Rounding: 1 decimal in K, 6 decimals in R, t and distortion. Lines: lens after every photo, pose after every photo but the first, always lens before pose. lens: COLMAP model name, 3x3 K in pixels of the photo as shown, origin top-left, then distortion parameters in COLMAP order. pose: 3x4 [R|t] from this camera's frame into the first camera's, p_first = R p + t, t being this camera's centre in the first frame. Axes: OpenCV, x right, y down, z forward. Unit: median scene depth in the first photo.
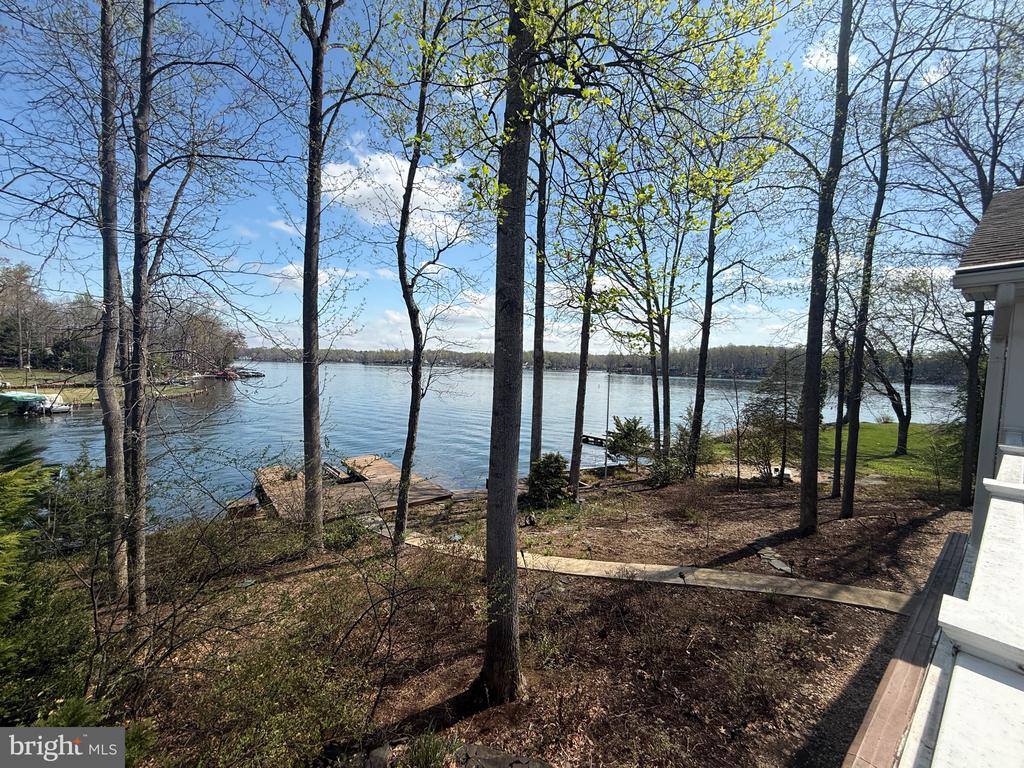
lens RADIAL K [[409.7, 0, 514.4], [0, 409.7, 383.4], [0, 0, 1]] dist [-0.000888, -0.000099]
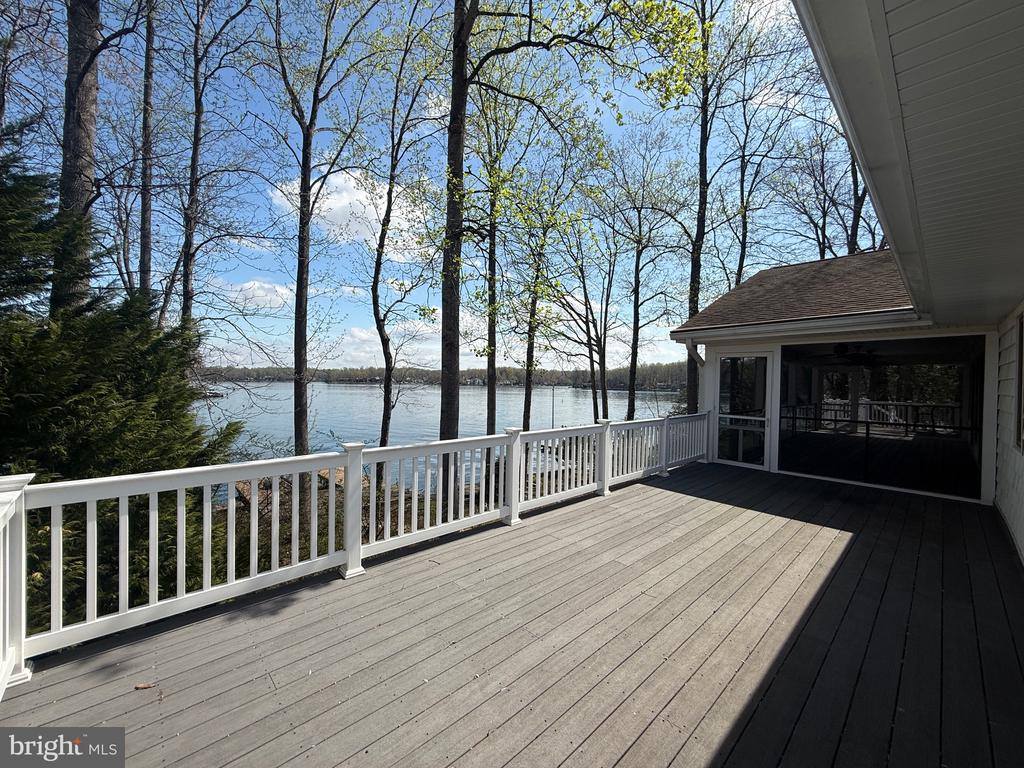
lens RADIAL K [[408.5, 0, 508.6], [0, 408.5, 385.0], [0, 0, 1]] dist [-0.000244, 0.000117]
pose [[0.997790, -0.012947, 0.065180, 0.039640], [0.015281, 0.999255, -0.035433, 0.010126], [-0.064672, 0.036350, 0.997244, -0.222791]]
